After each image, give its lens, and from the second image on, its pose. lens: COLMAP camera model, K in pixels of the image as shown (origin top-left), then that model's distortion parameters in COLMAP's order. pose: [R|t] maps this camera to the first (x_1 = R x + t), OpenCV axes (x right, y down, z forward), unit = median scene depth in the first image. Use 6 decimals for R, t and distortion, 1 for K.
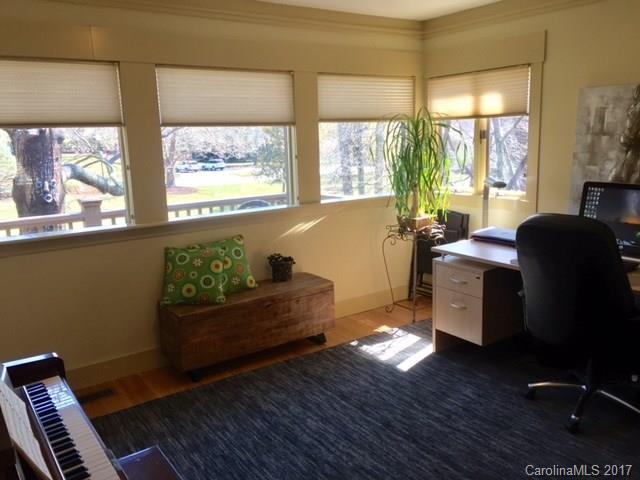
lens RADIAL K [[542.7, 0, 320.3], [0, 542.7, 227.1], [0, 0, 1]] dist [0.034651, -0.031516]
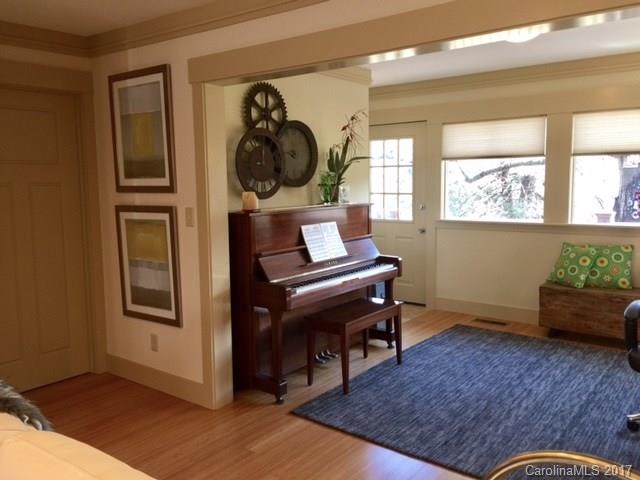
lens RADIAL K [[542.7, 0, 320.7], [0, 542.7, 241.0], [0, 0, 1]] dist [0.034651, -0.031516]
pose [[0.291179, 0.133632, -0.947289, 1.002212], [-0.158448, 0.983257, 0.090002, 0.007502], [0.943456, 0.123890, 0.307477, -0.017610]]
